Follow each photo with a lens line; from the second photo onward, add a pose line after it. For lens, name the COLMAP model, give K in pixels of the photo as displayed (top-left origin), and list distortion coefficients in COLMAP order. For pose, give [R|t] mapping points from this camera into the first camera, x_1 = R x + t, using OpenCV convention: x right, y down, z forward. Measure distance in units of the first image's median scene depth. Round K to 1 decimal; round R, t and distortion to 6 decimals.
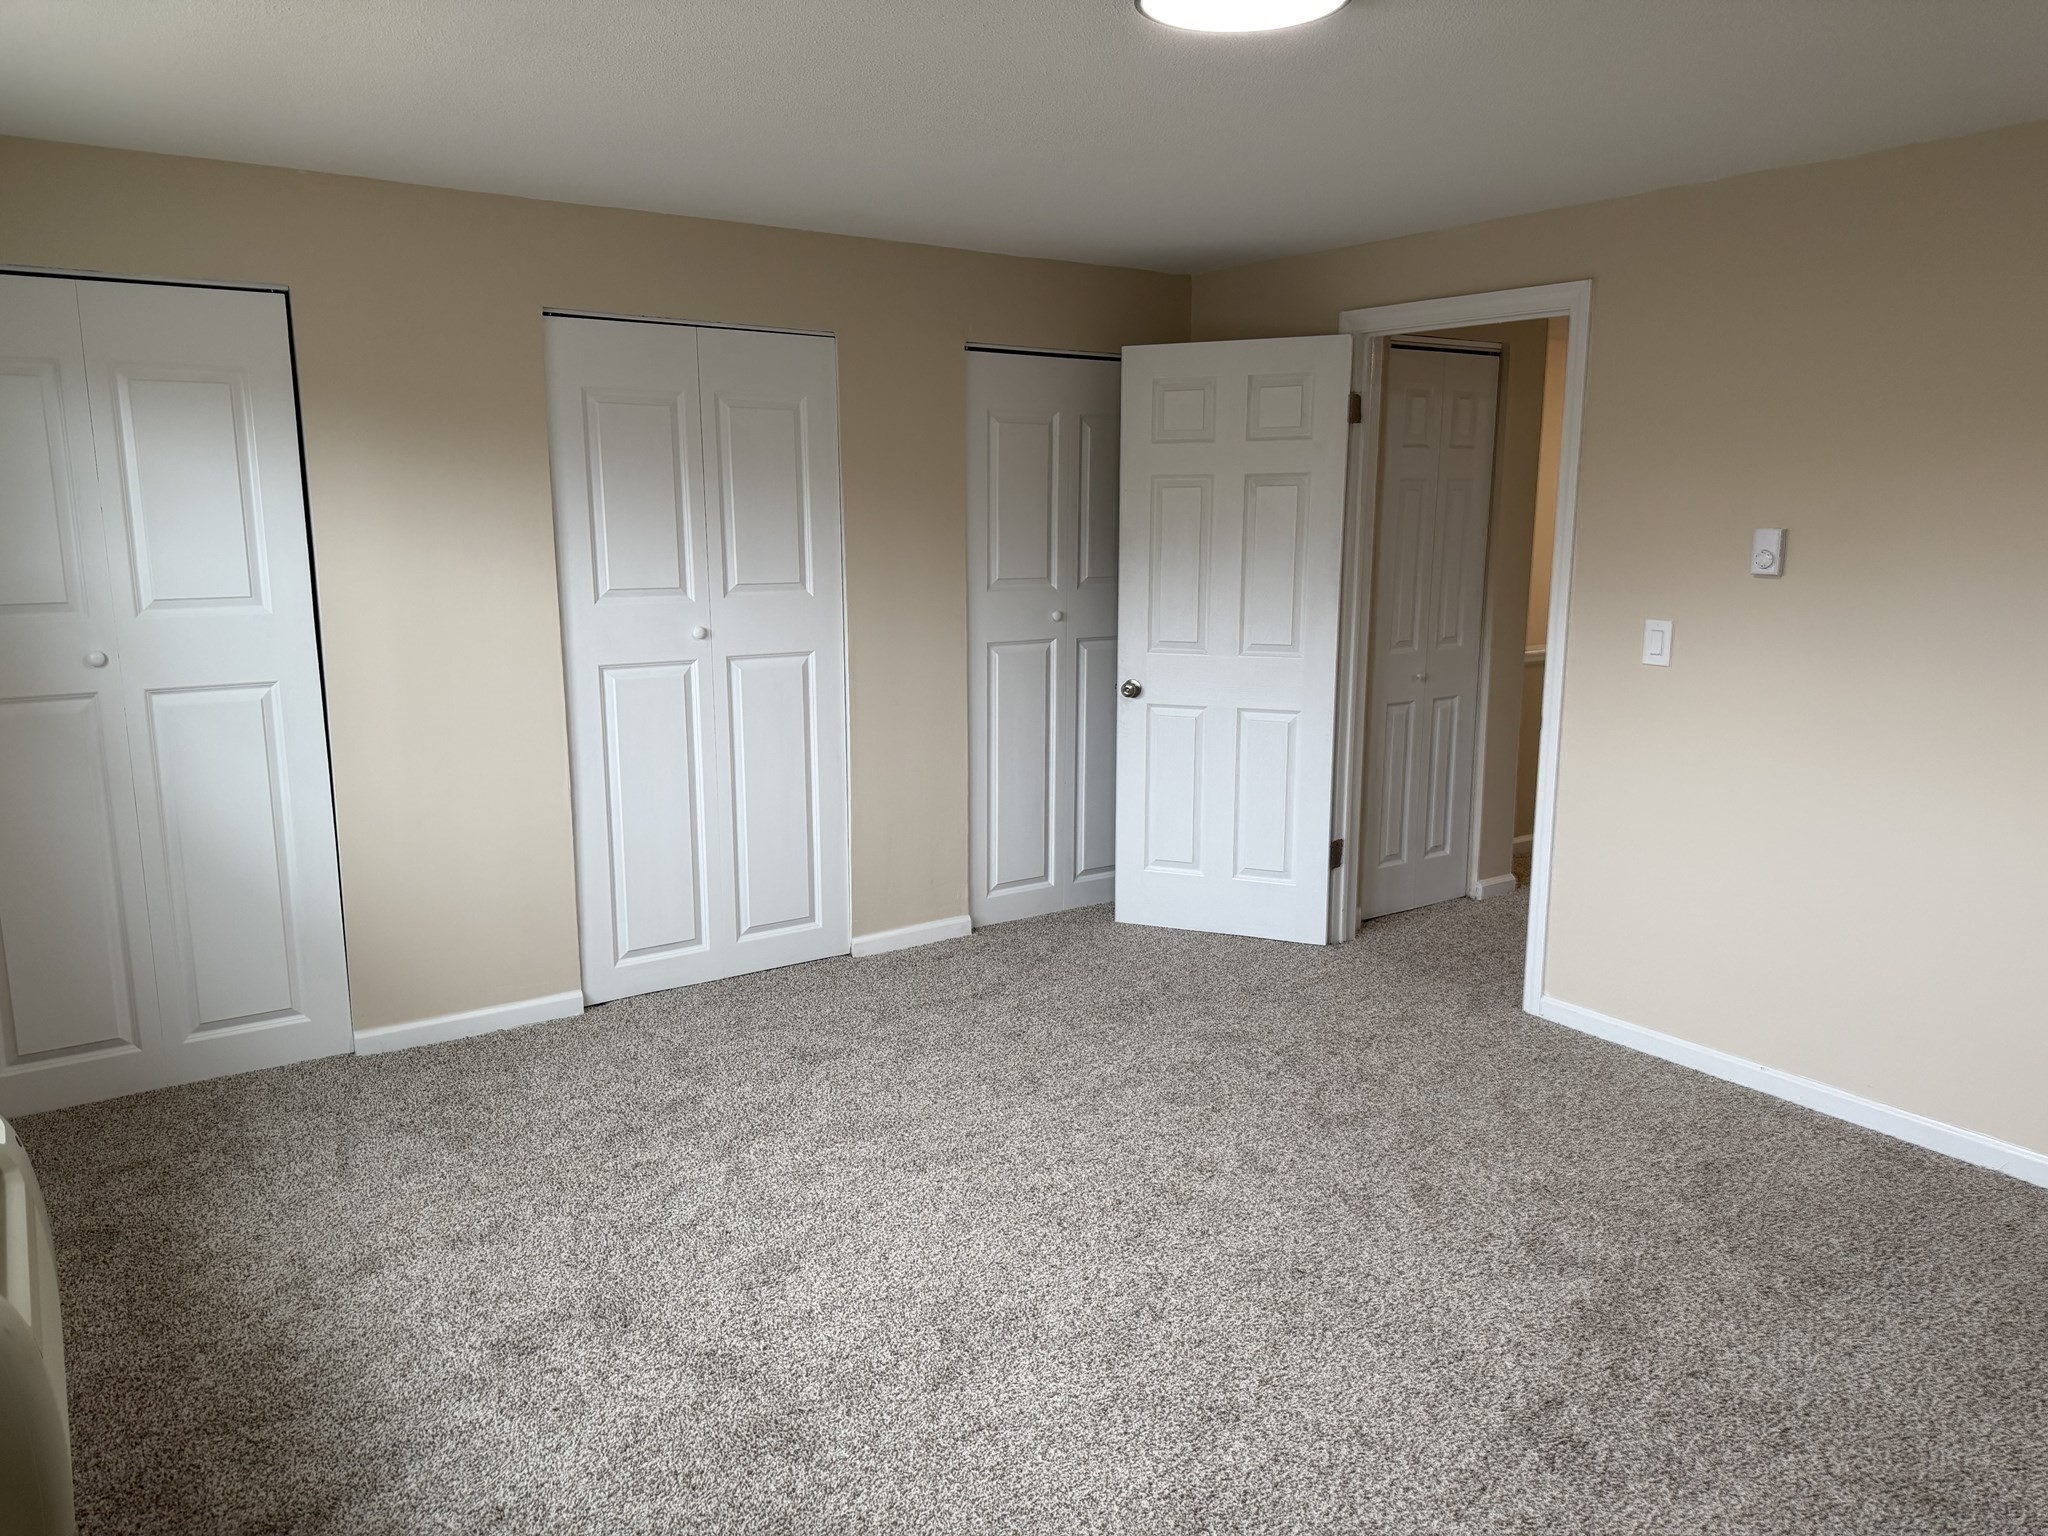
lens RADIAL K [[1434.4, 0, 974.8], [0, 1434.4, 802.7], [0, 0, 1]] dist [0.041135, -0.055663]
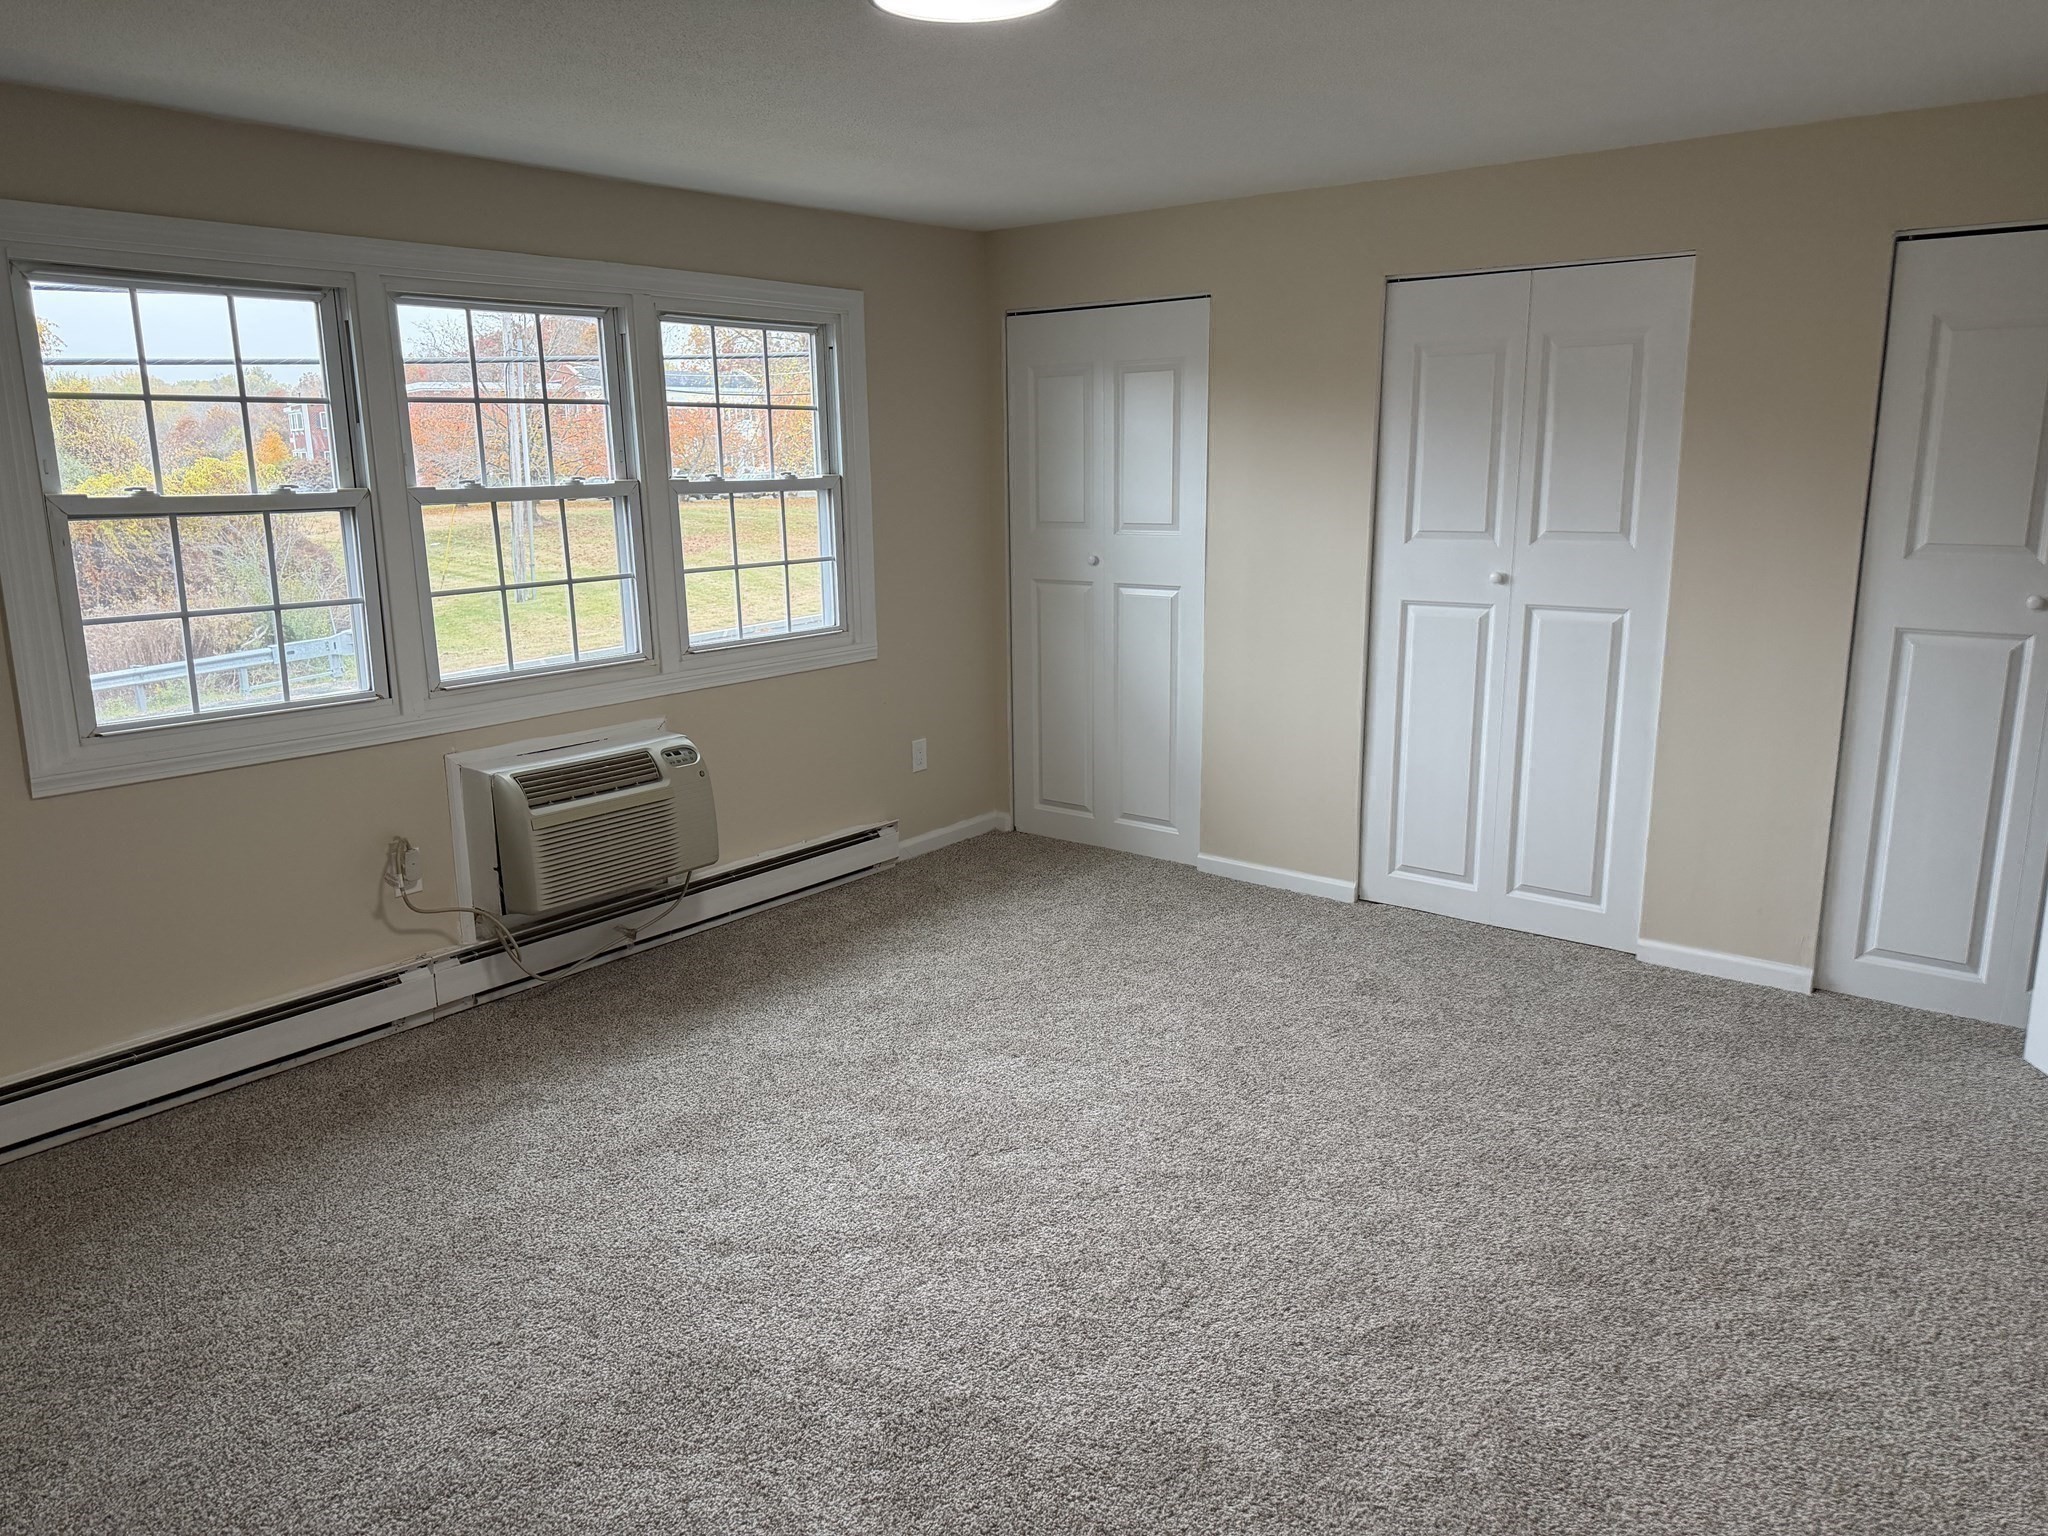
lens RADIAL K [[1434.4, 0, 1040.3], [0, 1434.4, 819.0], [0, 0, 1]] dist [0.041135, -0.055663]
pose [[0.270596, 0.230142, -0.934779, 0.721491], [-0.178152, 0.966204, 0.186308, -0.088007], [0.946065, 0.116119, 0.302452, 0.417928]]
